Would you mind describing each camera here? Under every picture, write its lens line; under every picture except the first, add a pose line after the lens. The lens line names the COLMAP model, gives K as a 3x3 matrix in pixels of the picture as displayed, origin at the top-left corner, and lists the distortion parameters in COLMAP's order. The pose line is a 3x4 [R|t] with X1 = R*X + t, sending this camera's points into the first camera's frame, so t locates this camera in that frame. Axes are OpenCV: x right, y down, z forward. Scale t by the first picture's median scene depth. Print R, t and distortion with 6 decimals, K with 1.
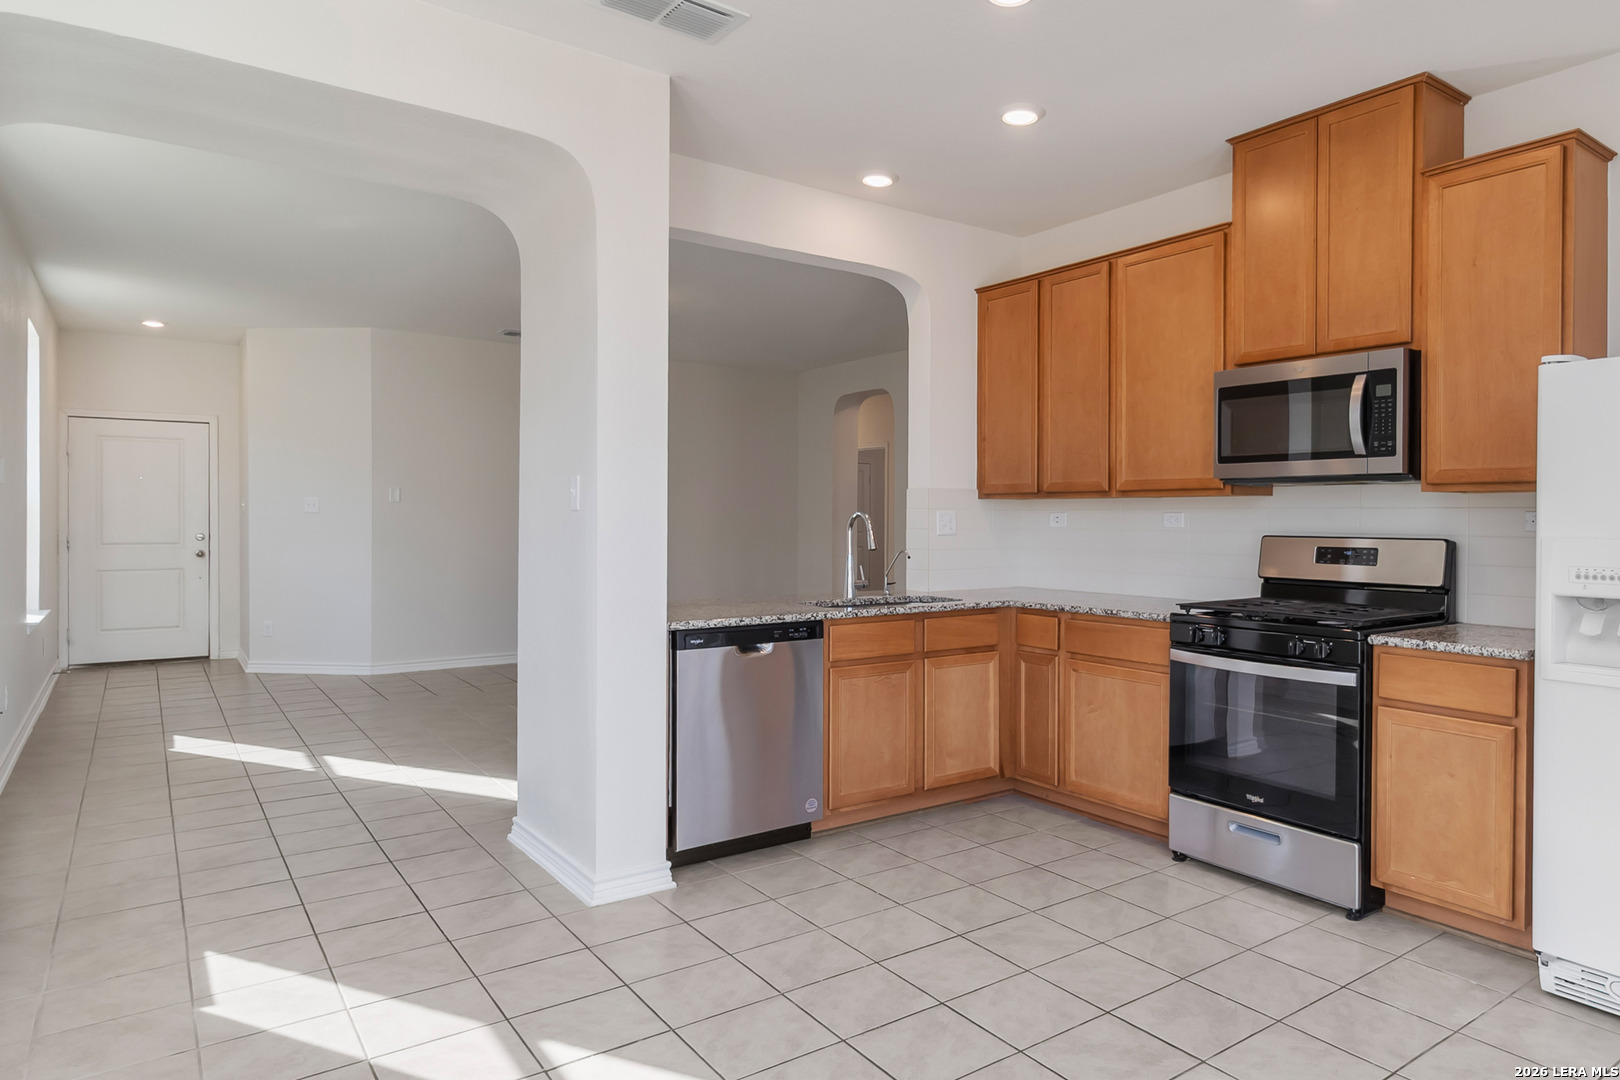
lens RADIAL K [[786.2, 0, 819.1], [0, 786.2, 512.0], [0, 0, 1]] dist [-0.001573, -0.000500]
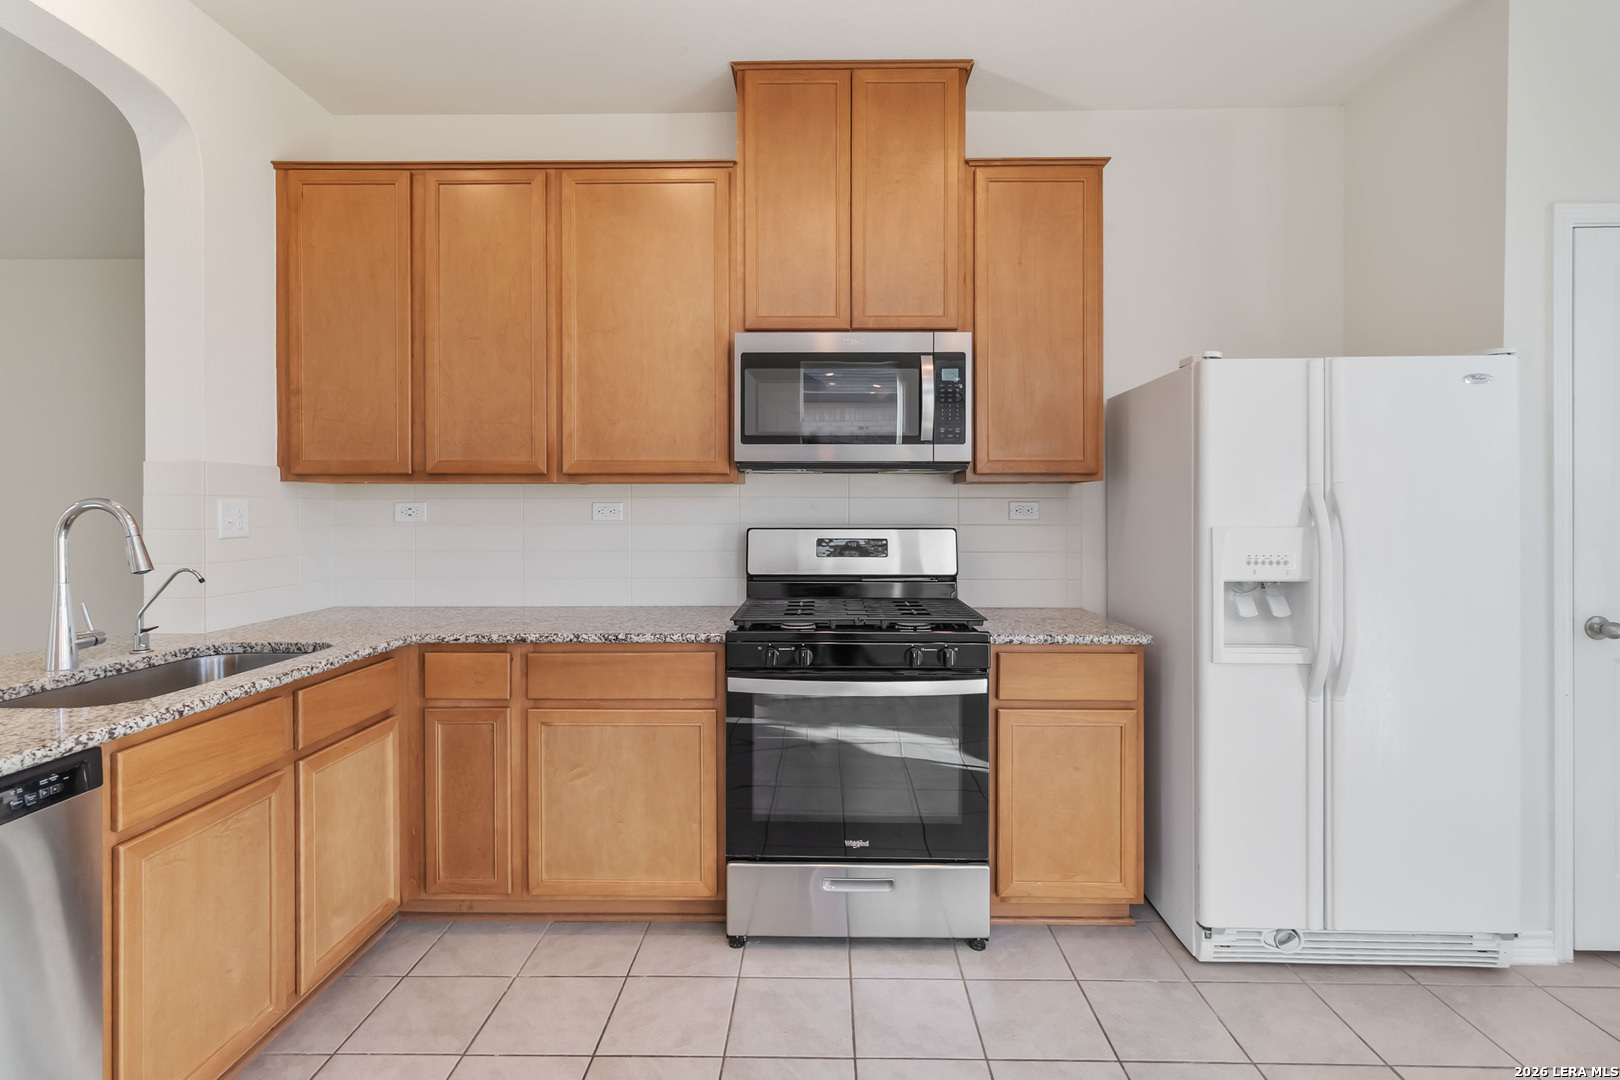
lens RADIAL K [[786.2, 0, 819.1], [0, 786.2, 512.0], [0, 0, 1]] dist [-0.001573, -0.000500]
pose [[0.588836, -0.004900, 0.808237, -0.109305], [-0.003134, 0.999960, 0.008346, 0.003553], [-0.808246, -0.007447, 0.588798, 0.411751]]
